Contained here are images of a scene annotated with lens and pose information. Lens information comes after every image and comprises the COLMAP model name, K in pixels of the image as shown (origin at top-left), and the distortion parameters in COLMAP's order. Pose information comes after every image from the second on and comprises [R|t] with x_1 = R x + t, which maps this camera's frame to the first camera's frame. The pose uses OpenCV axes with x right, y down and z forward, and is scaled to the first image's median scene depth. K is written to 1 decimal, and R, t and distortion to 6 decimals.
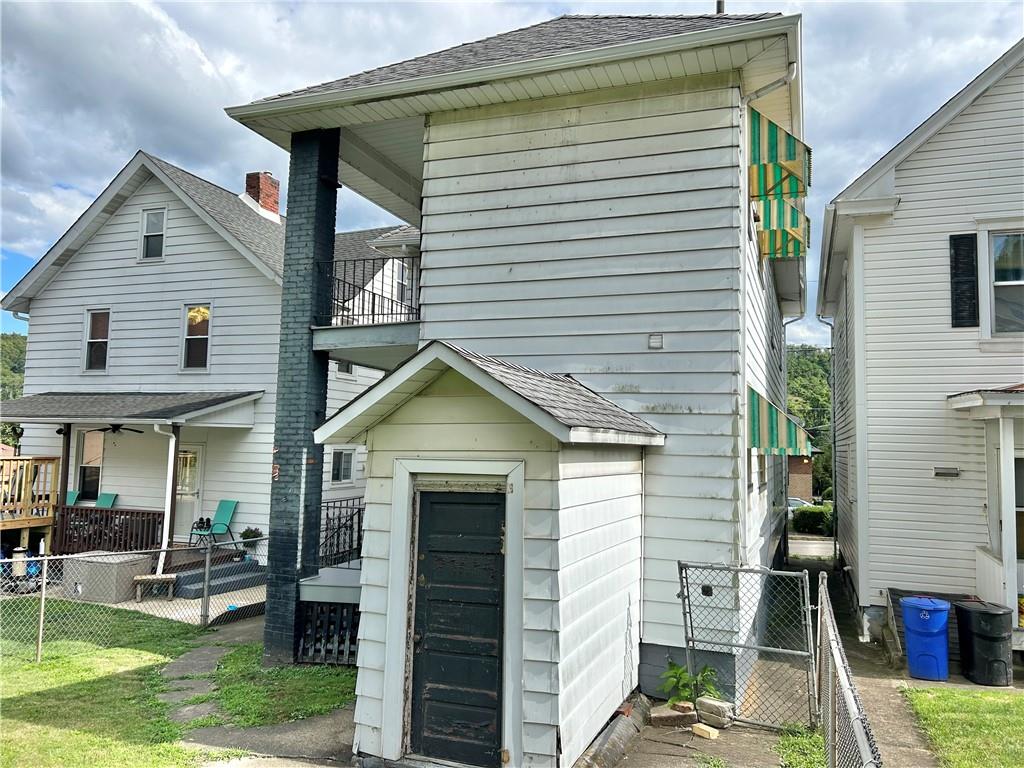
lens RADIAL K [[769.4, 0, 512.0], [0, 769.4, 384.0], [0, 0, 1]] dist [0.055535, -0.054885]
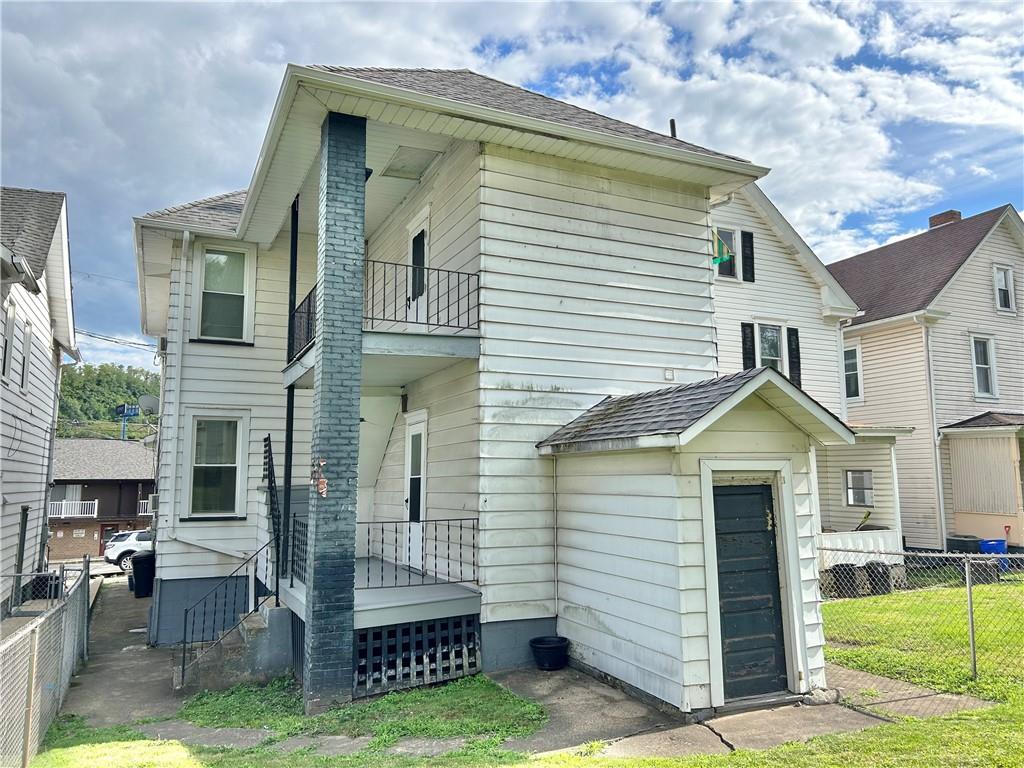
lens RADIAL K [[769.4, 0, 512.0], [0, 769.4, 384.0], [0, 0, 1]] dist [0.055535, -0.054885]
pose [[0.703338, 0.067076, 0.707684, -0.803730], [-0.038349, 0.997669, -0.056448, 0.038603], [-0.709820, 0.012563, 0.704271, 0.231998]]
